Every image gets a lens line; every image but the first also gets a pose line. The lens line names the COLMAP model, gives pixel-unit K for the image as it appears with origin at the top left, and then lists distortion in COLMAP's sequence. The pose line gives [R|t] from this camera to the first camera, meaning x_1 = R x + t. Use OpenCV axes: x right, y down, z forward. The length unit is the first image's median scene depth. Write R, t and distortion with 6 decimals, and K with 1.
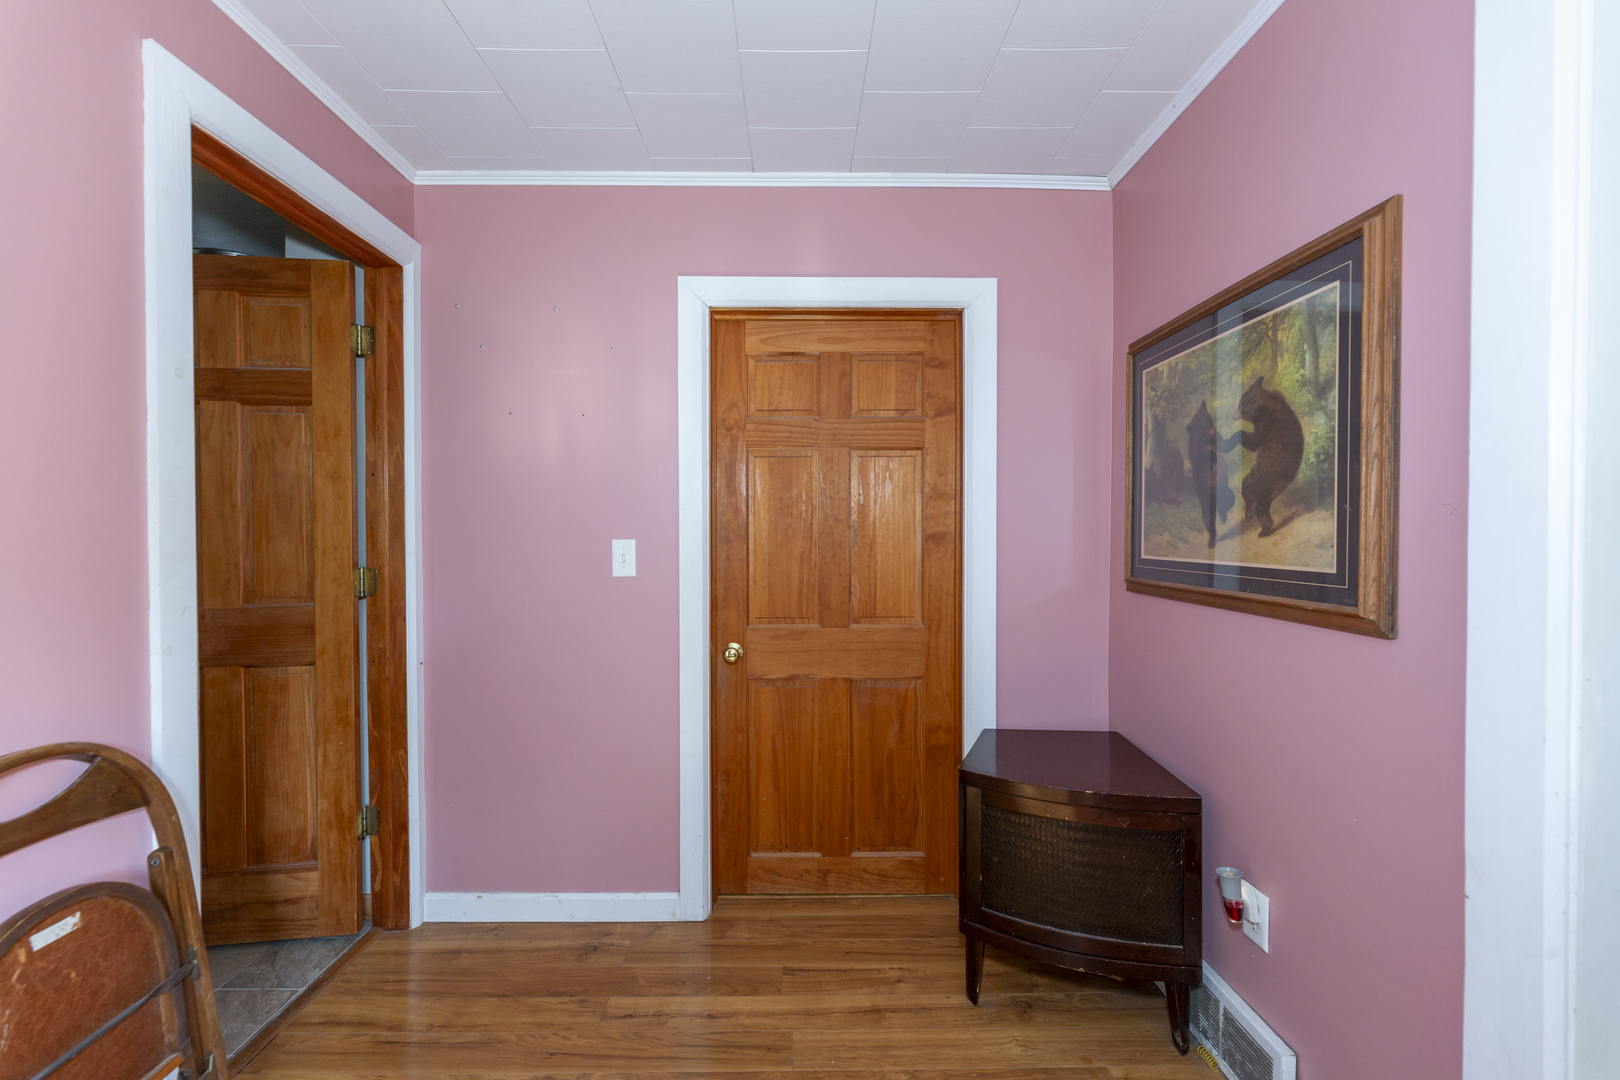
lens RADIAL K [[660.9, 0, 808.7], [0, 660.9, 540.8], [0, 0, 1]] dist [-0.001080, -0.000382]
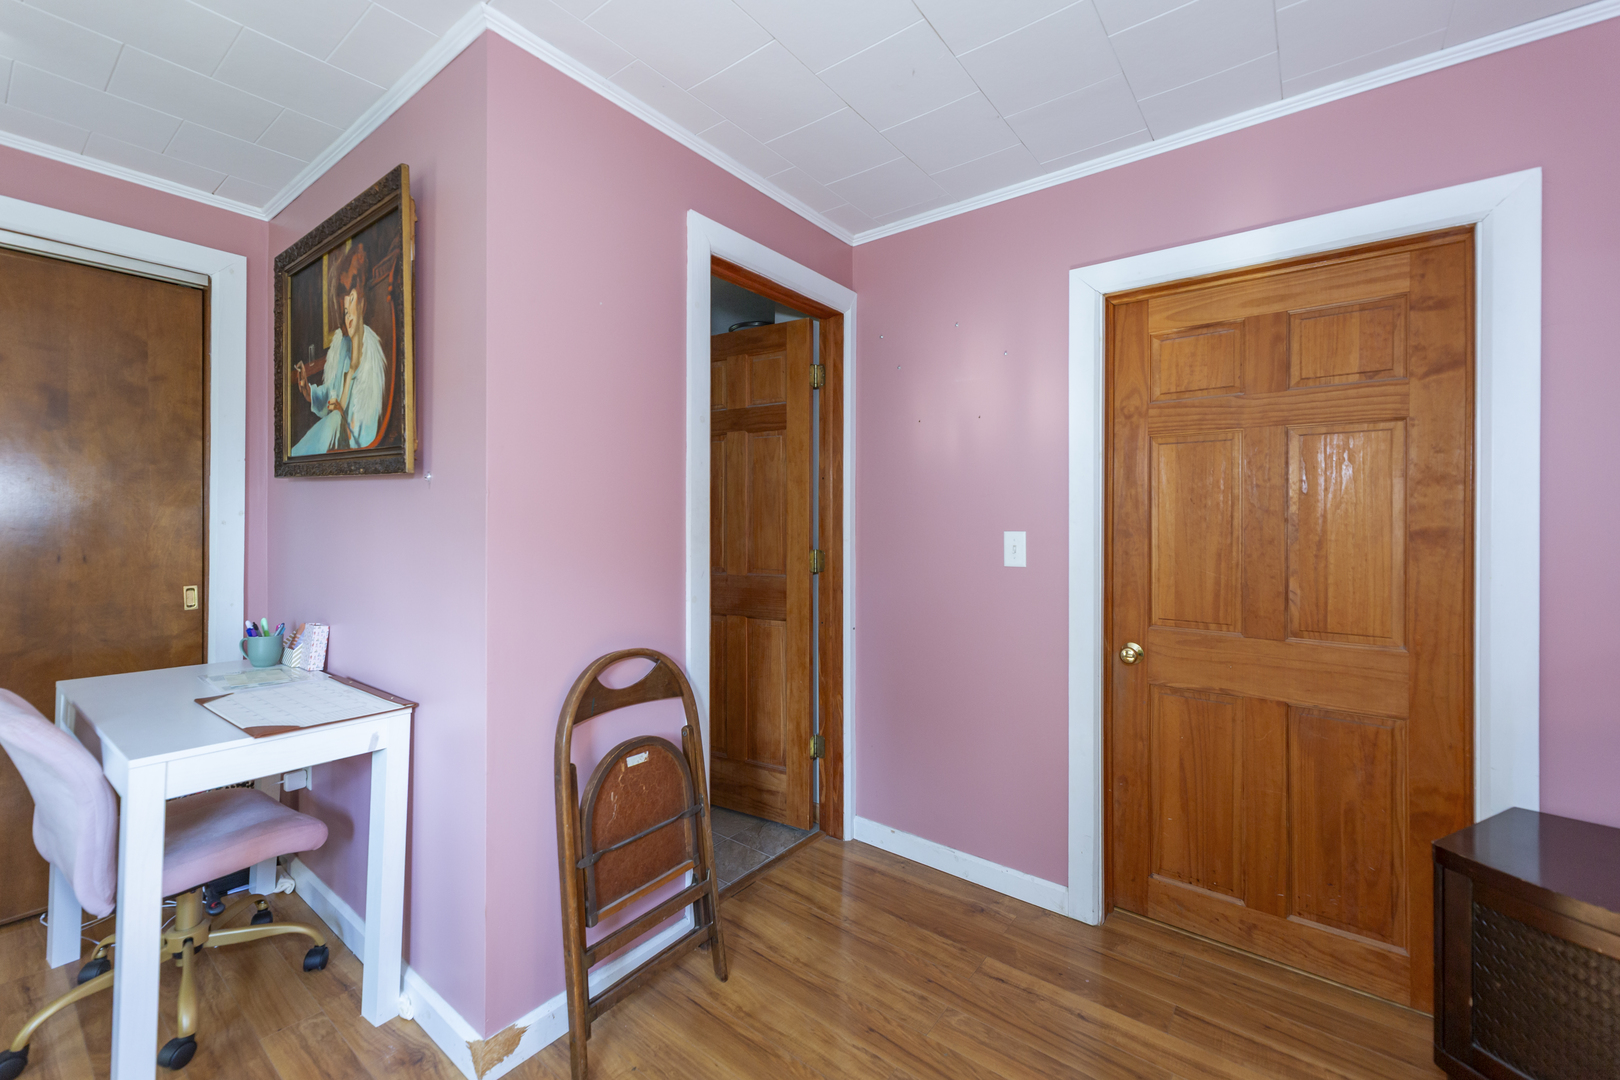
lens RADIAL K [[660.9, 0, 811.4], [0, 660.9, 525.7], [0, 0, 1]] dist [-0.001080, -0.000382]
pose [[0.783630, 0.009915, -0.621149, 0.125186], [-0.015453, 0.999874, -0.003535, -0.002478], [0.621036, 0.012369, 0.783685, -0.027534]]
